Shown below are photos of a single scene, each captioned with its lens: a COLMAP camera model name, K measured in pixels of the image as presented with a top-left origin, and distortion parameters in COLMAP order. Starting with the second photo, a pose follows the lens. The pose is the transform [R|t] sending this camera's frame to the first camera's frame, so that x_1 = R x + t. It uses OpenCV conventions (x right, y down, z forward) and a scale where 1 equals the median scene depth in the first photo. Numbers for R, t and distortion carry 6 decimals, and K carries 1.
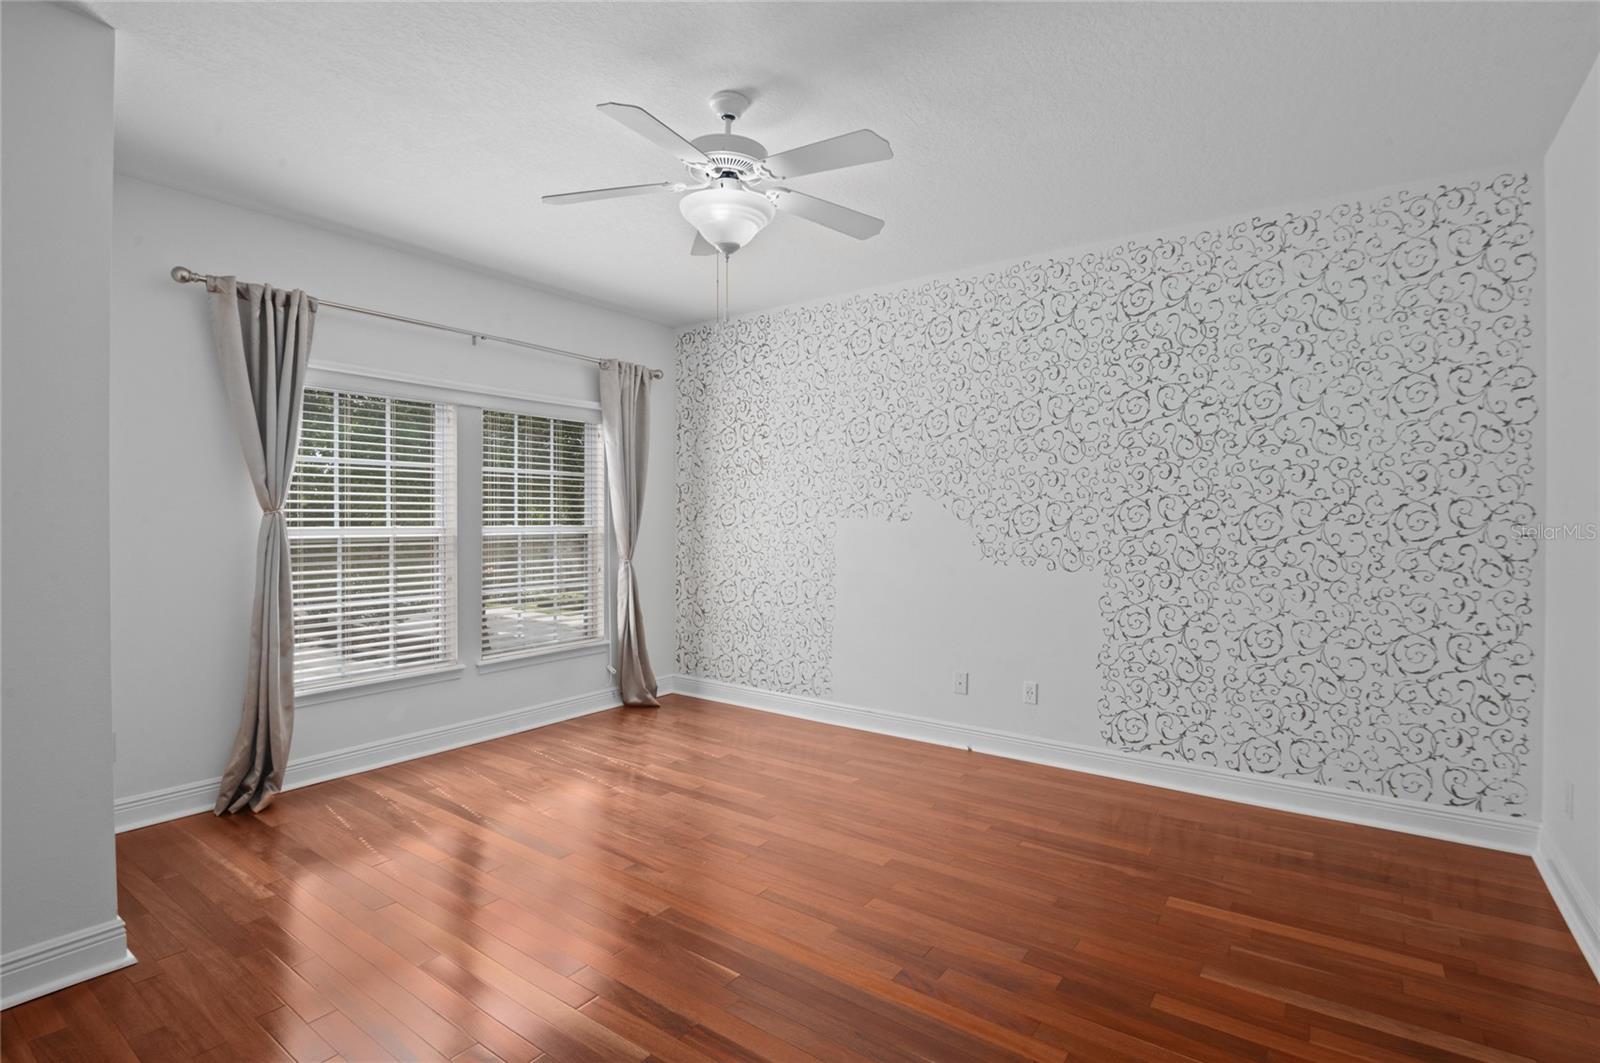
lens RADIAL K [[769.2, 0, 803.2], [0, 769.2, 524.4], [0, 0, 1]] dist [-0.001302, -0.000549]
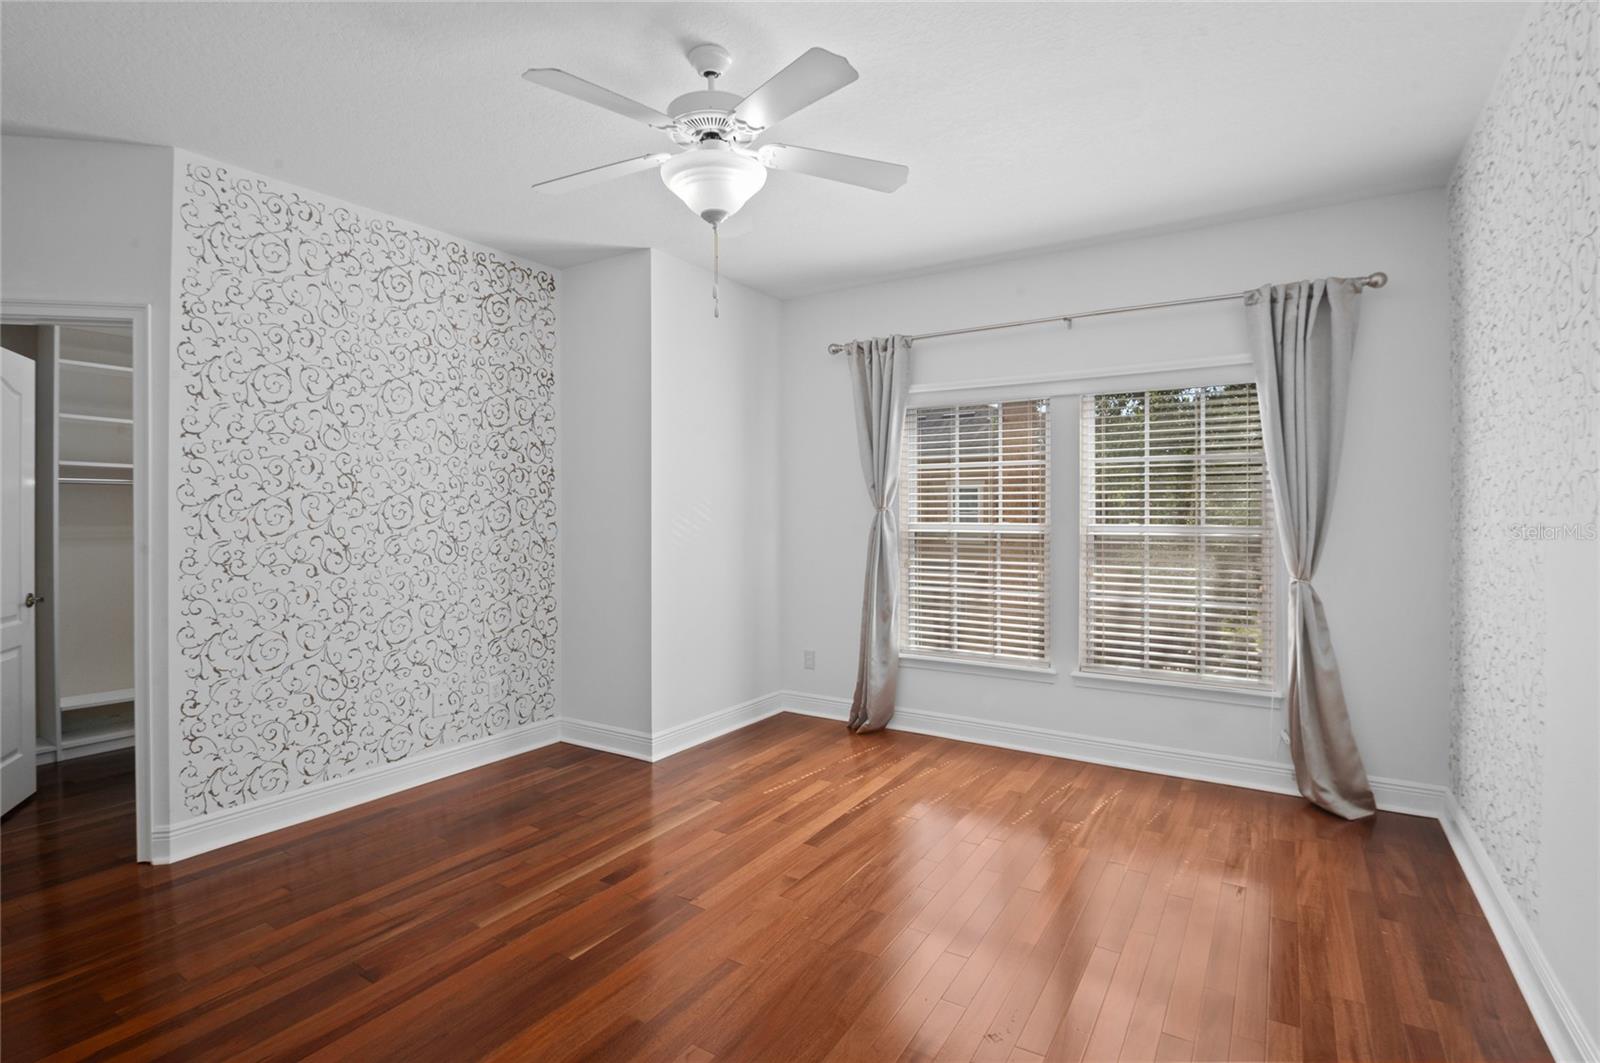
lens RADIAL K [[769.2, 0, 804.6], [0, 769.2, 524.2], [0, 0, 1]] dist [-0.001302, -0.000549]
pose [[0.063675, 0.012731, -0.997889, 0.478048], [-0.009786, 0.999879, 0.012131, -0.005930], [0.997923, 0.008993, 0.063792, 0.624912]]
